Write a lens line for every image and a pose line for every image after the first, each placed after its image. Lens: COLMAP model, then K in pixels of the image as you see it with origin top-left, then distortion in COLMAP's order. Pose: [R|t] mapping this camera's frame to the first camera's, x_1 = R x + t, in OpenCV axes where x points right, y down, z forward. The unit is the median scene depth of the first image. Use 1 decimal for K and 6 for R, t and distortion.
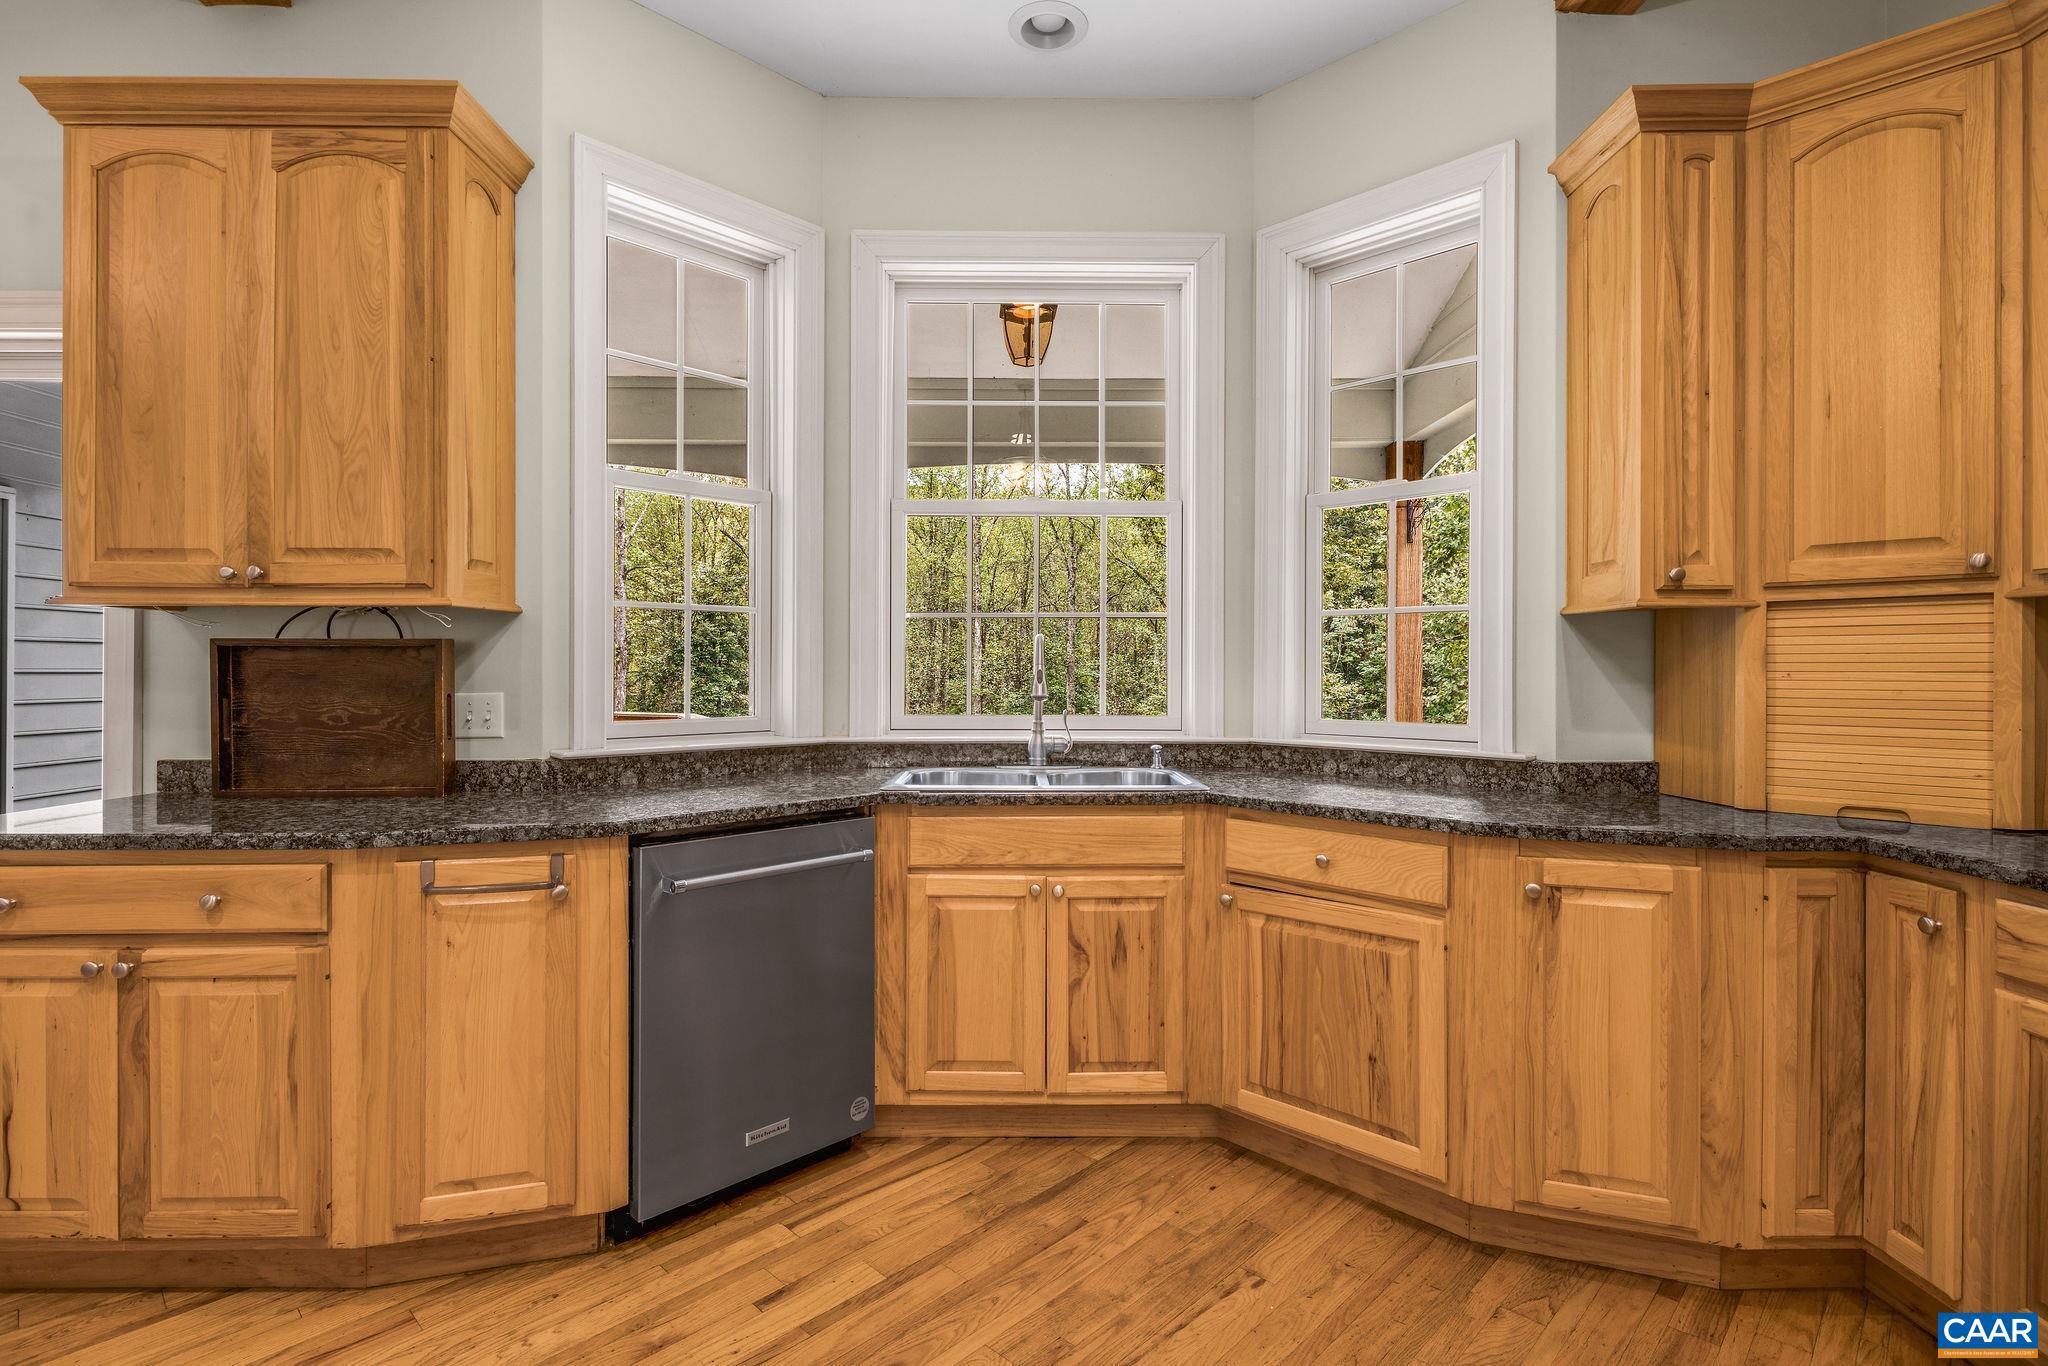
lens RADIAL K [[966.8, 0, 1019.3], [0, 966.8, 671.9], [0, 0, 1]] dist [0.002232, 0.000485]
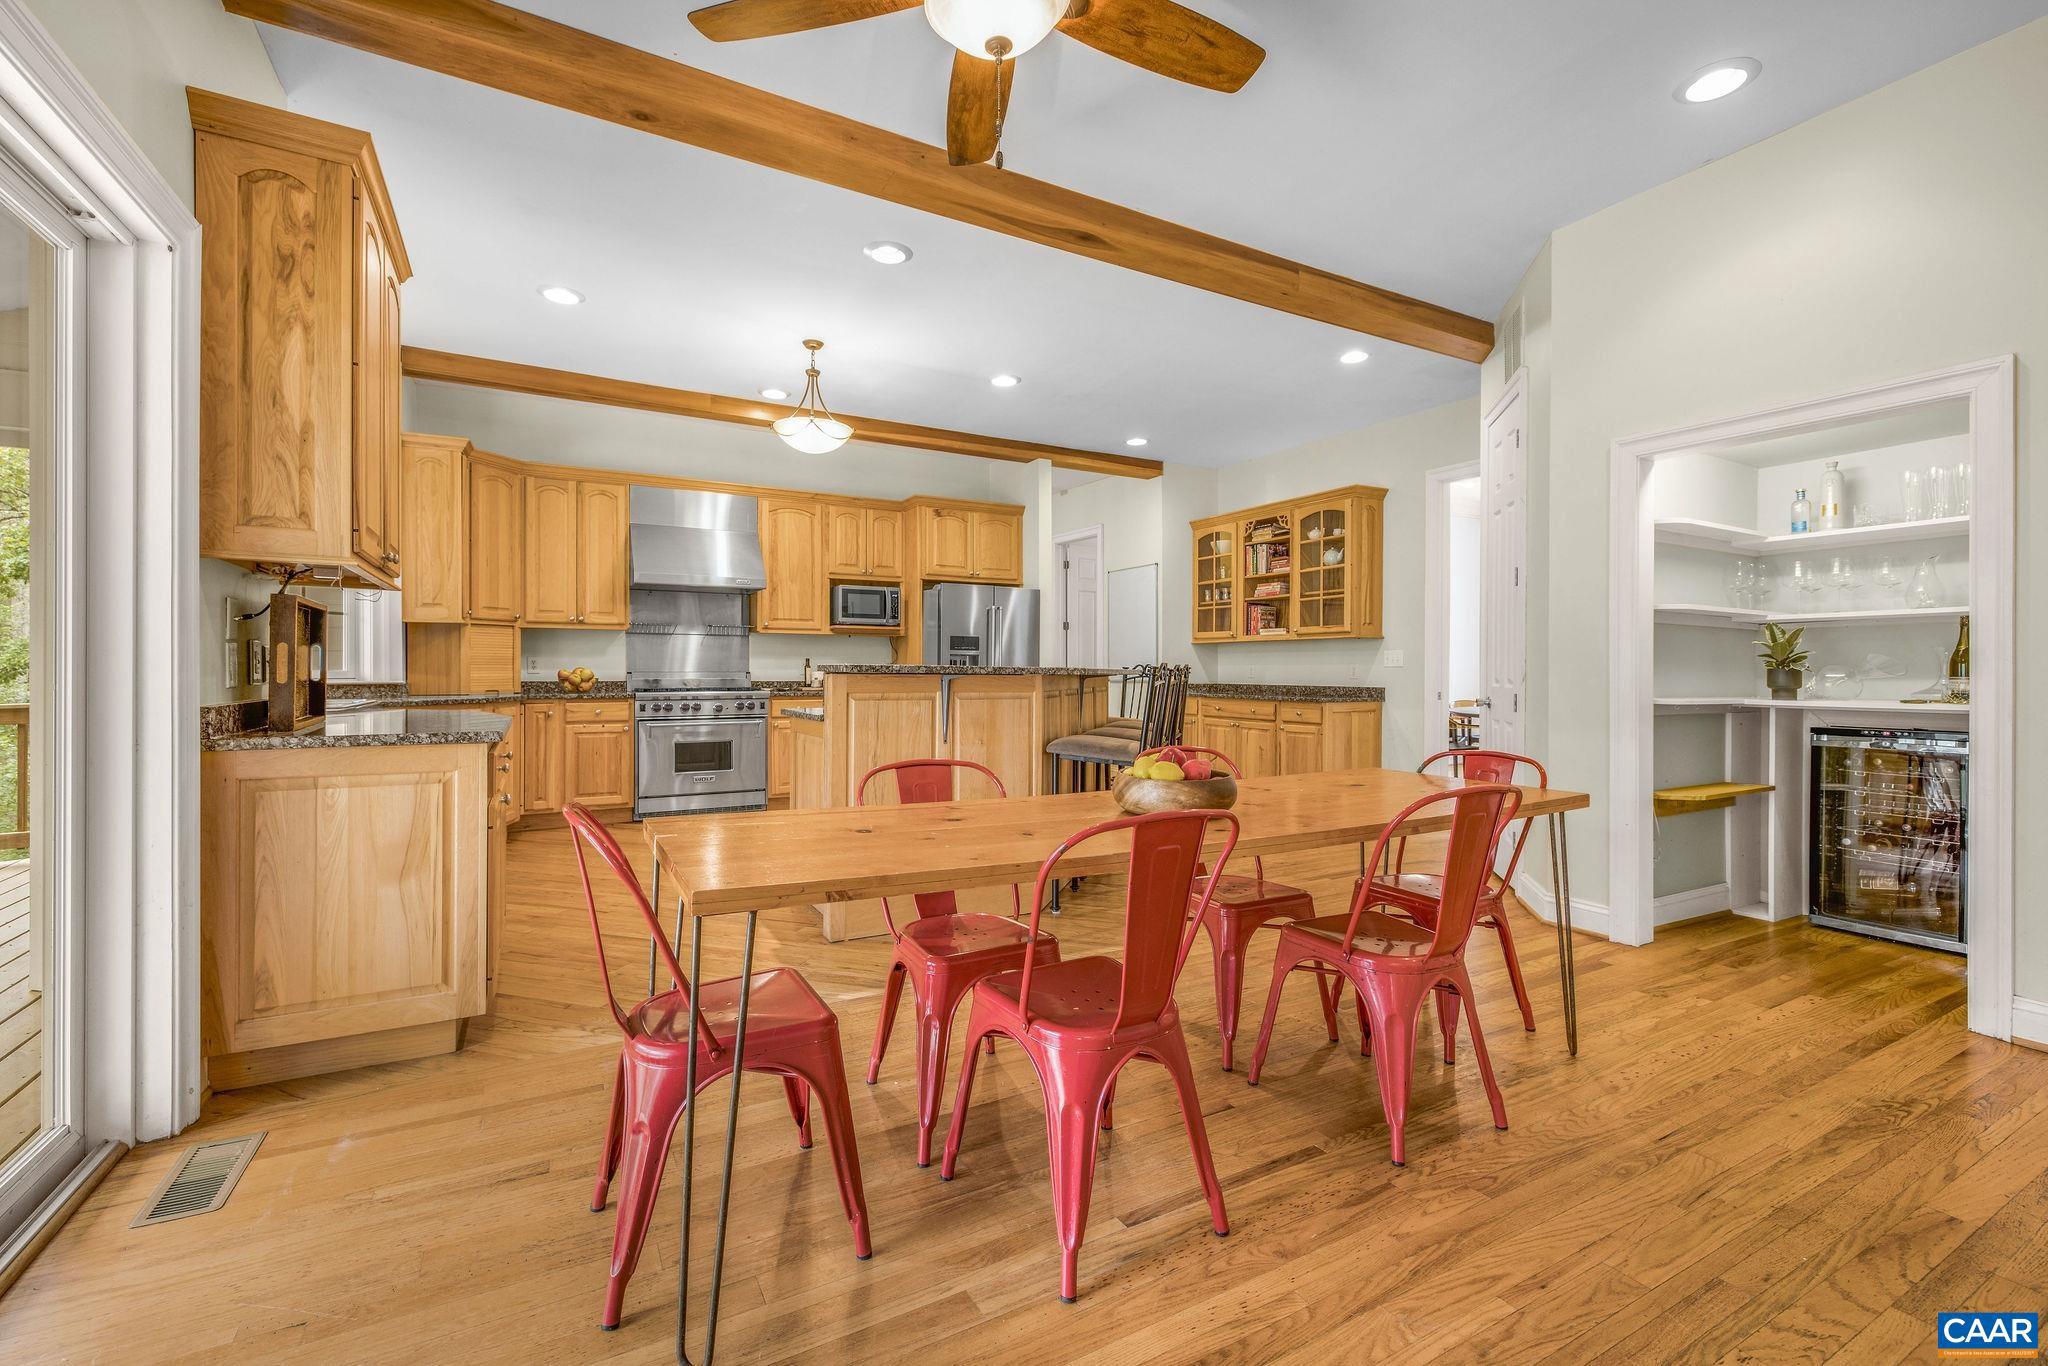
lens RADIAL K [[870.7, 0, 1019.8], [0, 870.7, 674.1], [0, 0, 1]] dist [-0.009199, 0.000747]
pose [[-0.463485, -0.007732, 0.886071, -2.400904], [0.002467, 0.999947, 0.010017, 0.060376], [-0.886101, 0.006829, -0.463442, 0.777602]]
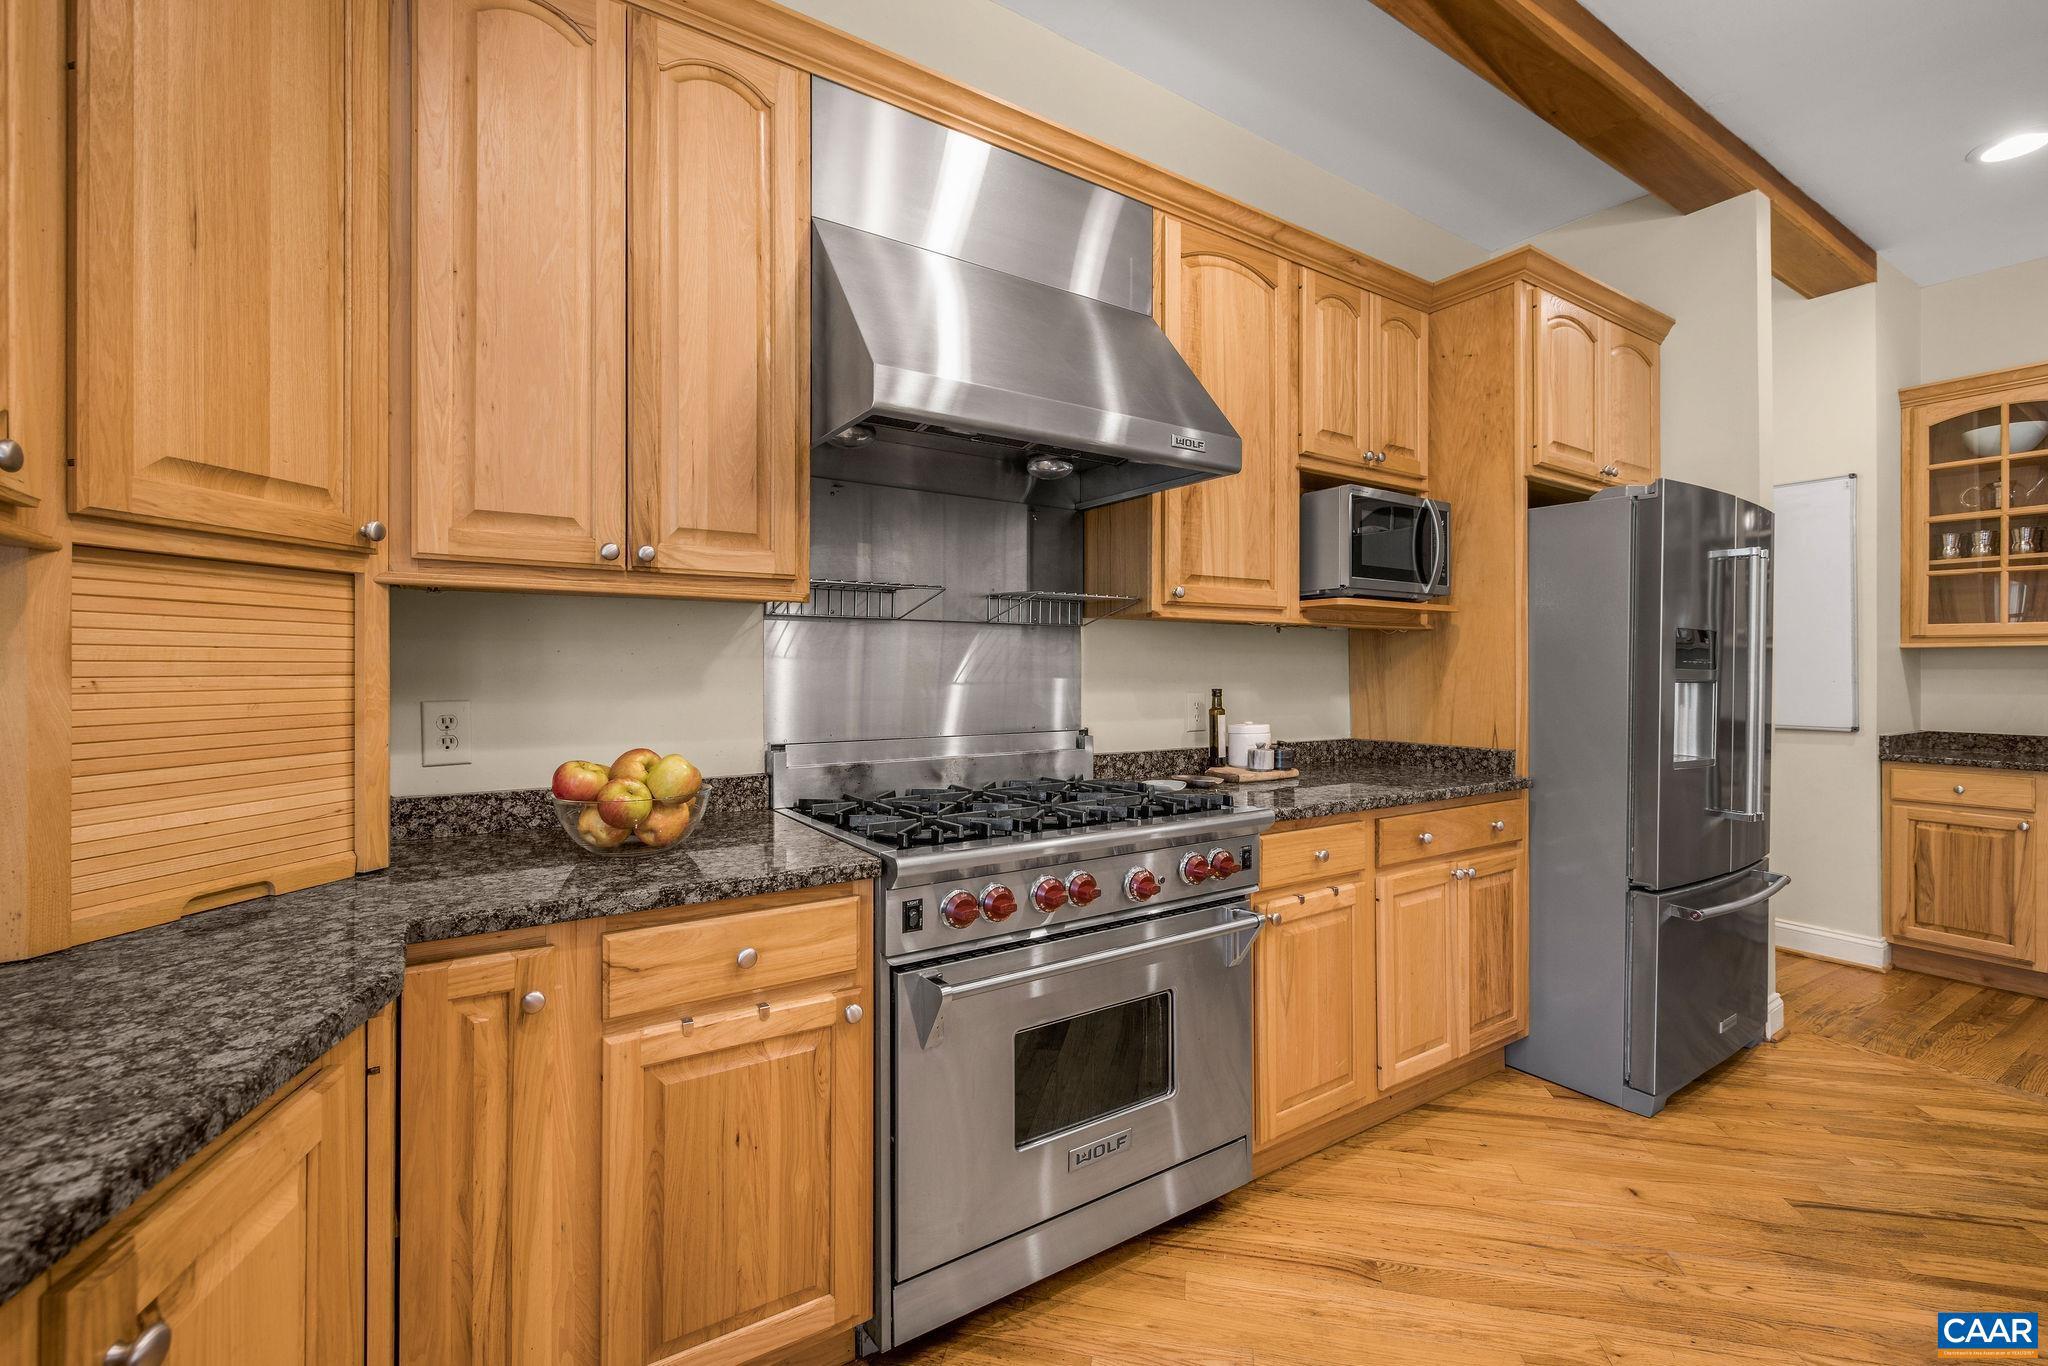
lens RADIAL K [[870.7, 0, 1019.9], [0, 870.7, 670.9], [0, 0, 1]] dist [-0.009199, 0.000747]
pose [[-0.529874, -0.002352, 0.848073, 0.118817], [0.004135, 0.999977, 0.005357, -0.004333], [-0.848066, 0.006346, -0.529852, 0.851283]]
